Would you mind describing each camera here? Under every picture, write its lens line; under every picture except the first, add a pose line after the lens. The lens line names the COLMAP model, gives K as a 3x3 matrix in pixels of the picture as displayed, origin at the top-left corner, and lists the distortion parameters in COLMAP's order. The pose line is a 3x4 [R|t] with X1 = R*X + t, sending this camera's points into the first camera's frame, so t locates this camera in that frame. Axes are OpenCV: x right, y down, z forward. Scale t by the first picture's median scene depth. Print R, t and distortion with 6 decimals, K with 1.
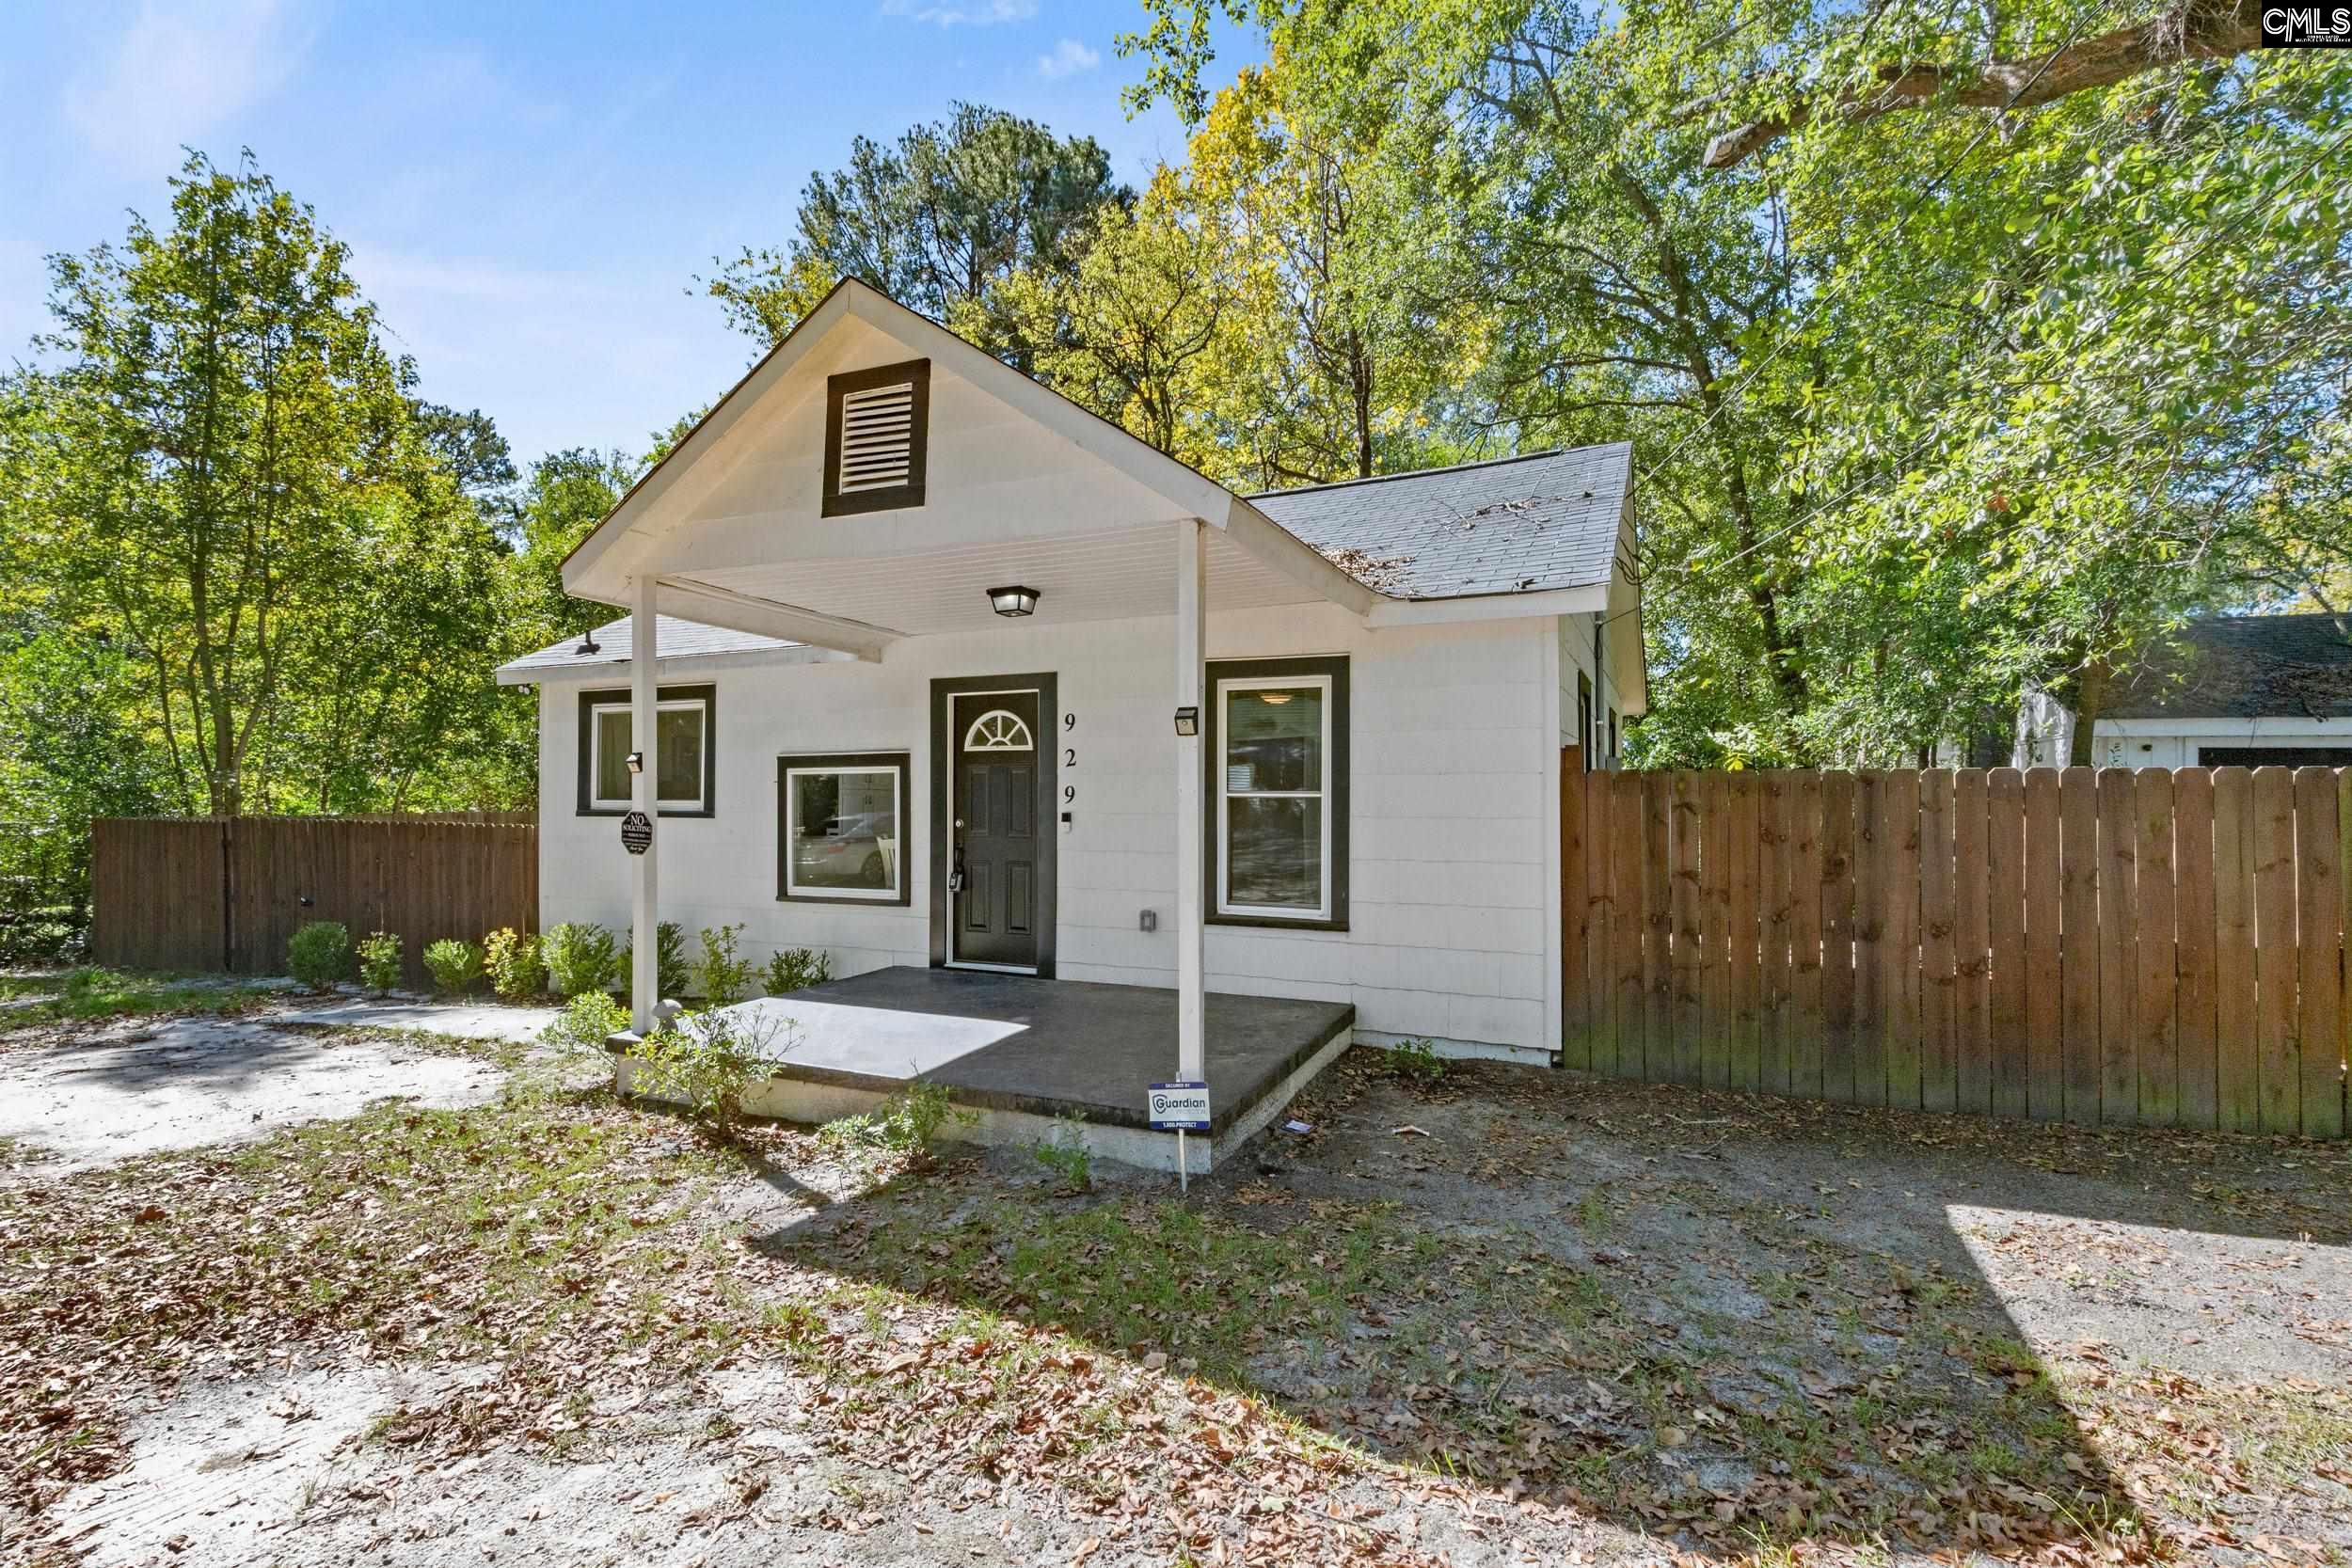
lens RADIAL K [[1092.0, 0, 1170.1], [0, 1092.0, 797.2], [0, 0, 1]] dist [-0.000566, 0.000031]
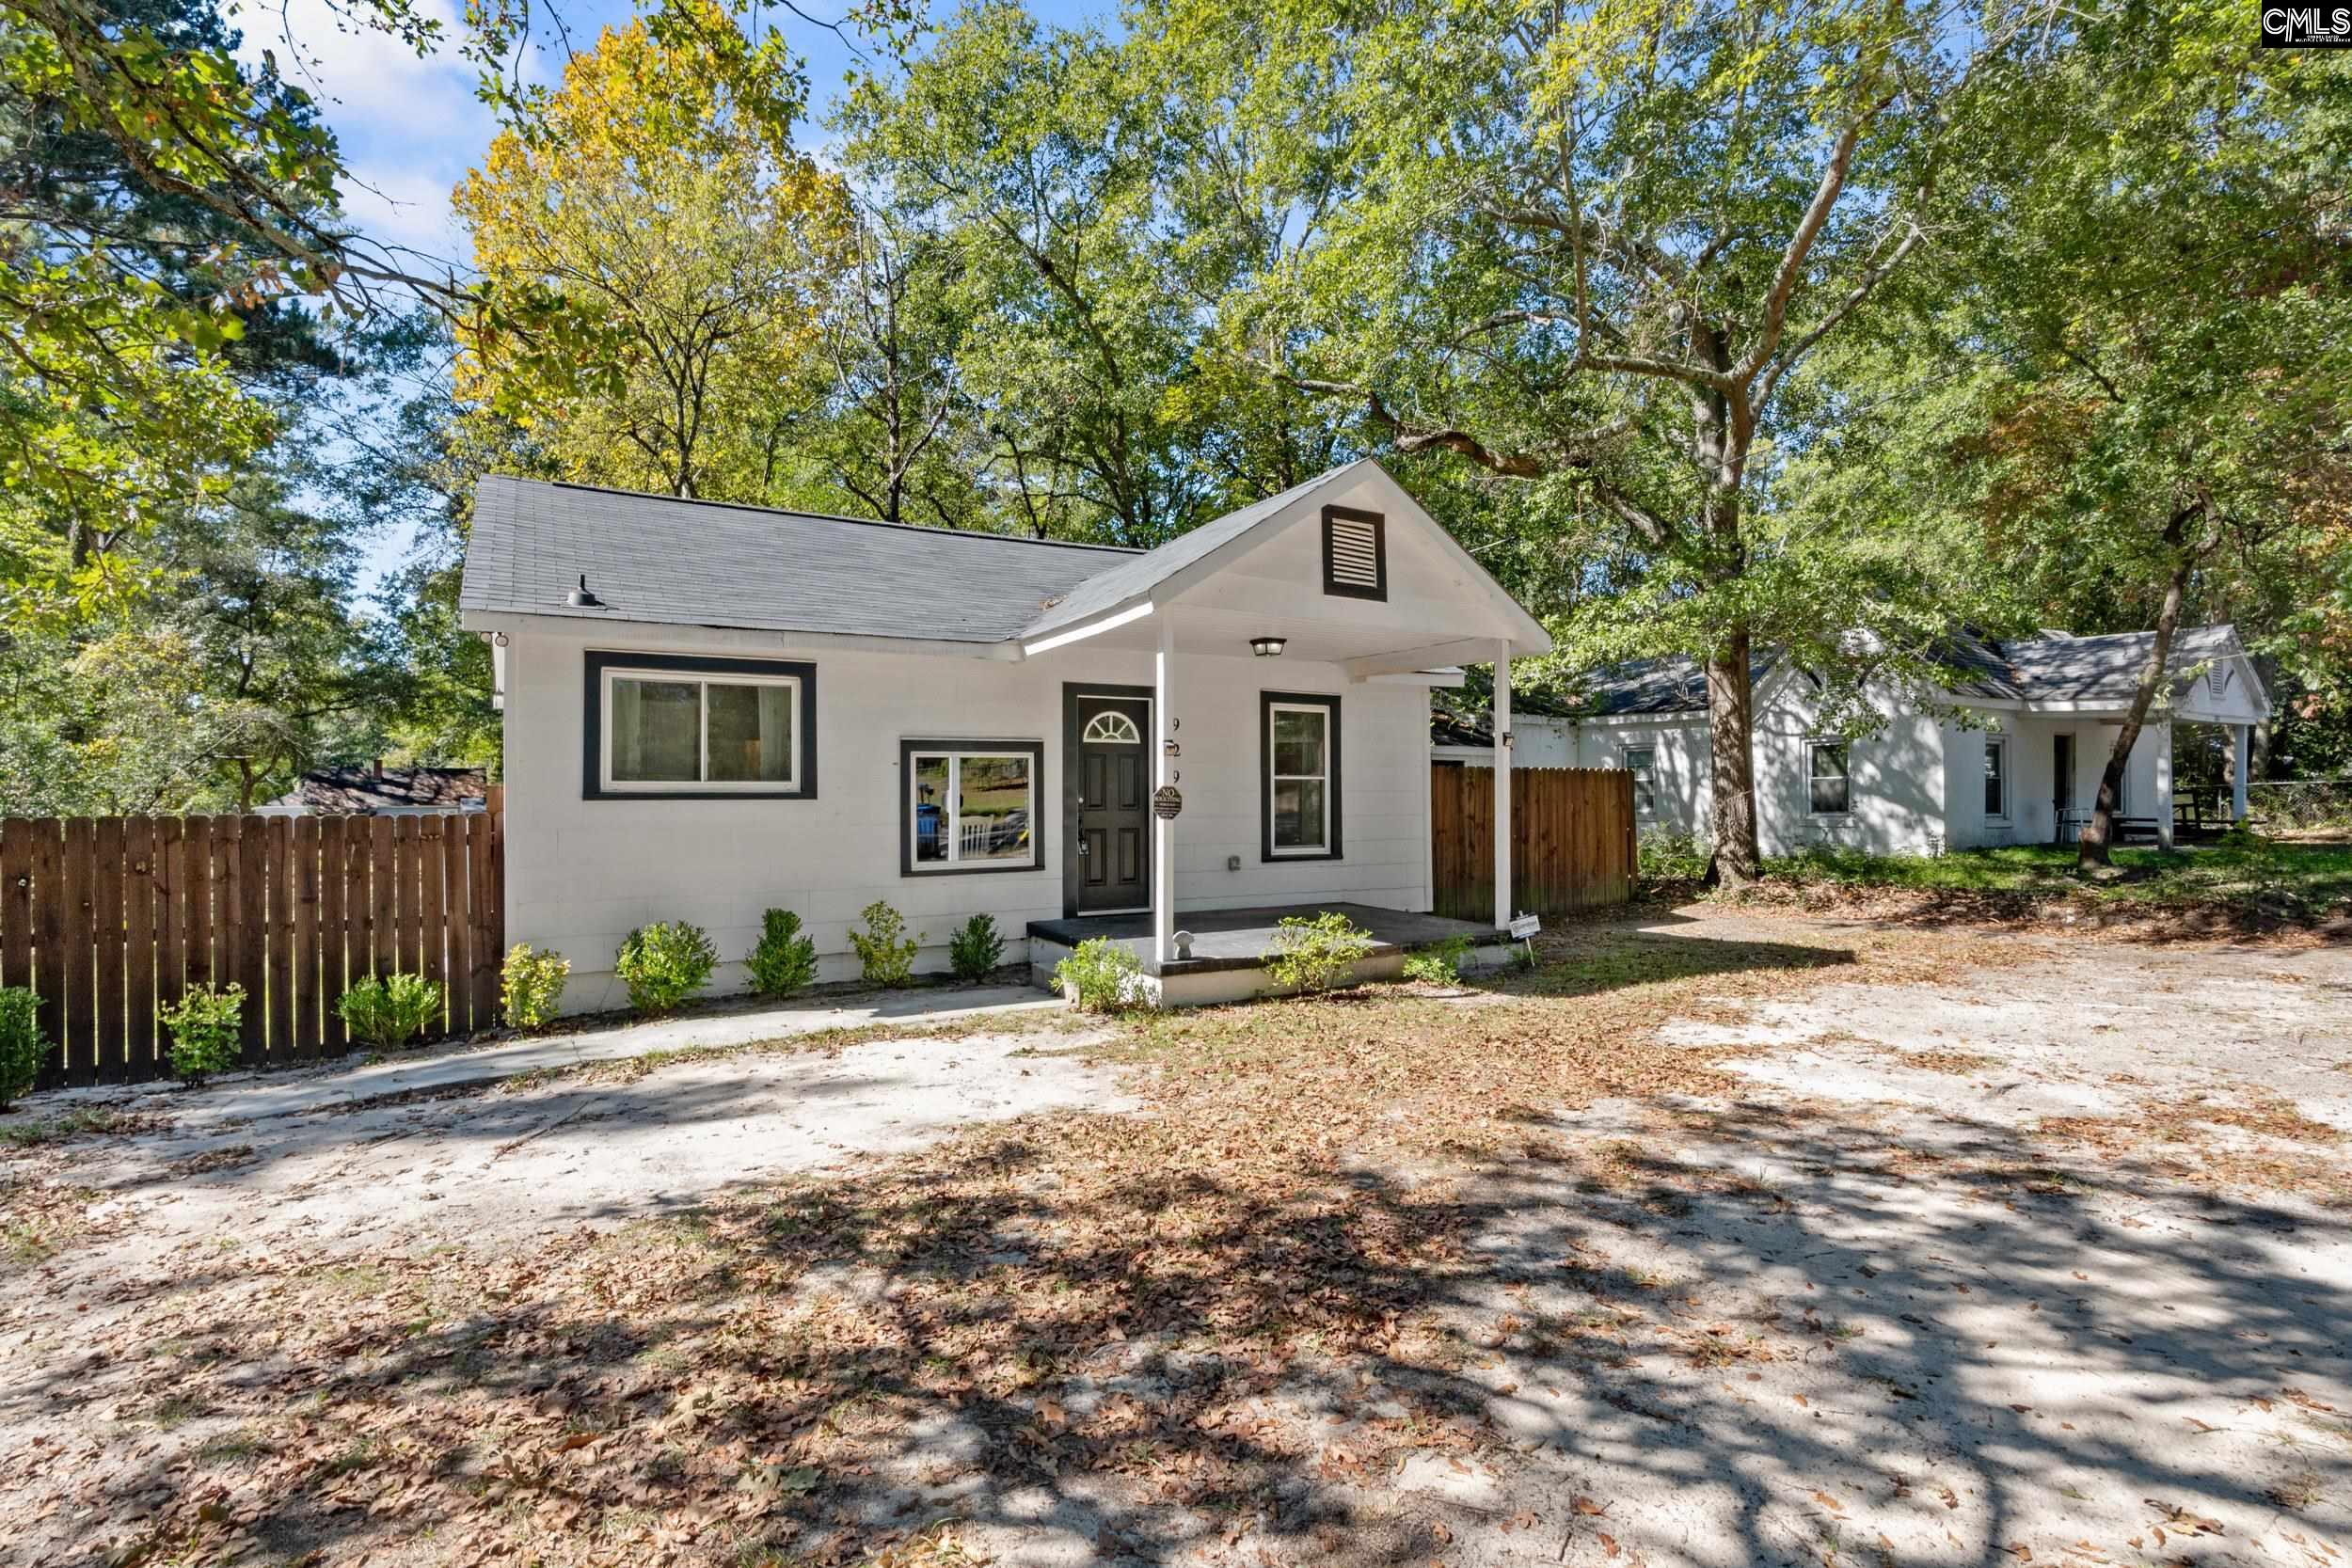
lens RADIAL K [[1092.0, 0, 1170.1], [0, 1092.0, 797.2], [0, 0, 1]] dist [-0.000566, 0.000031]
pose [[0.600060, -0.006158, 0.799931, -1.157161], [0.001766, 0.999978, 0.006373, 0.013621], [-0.799953, -0.002411, 0.600058, 0.172481]]
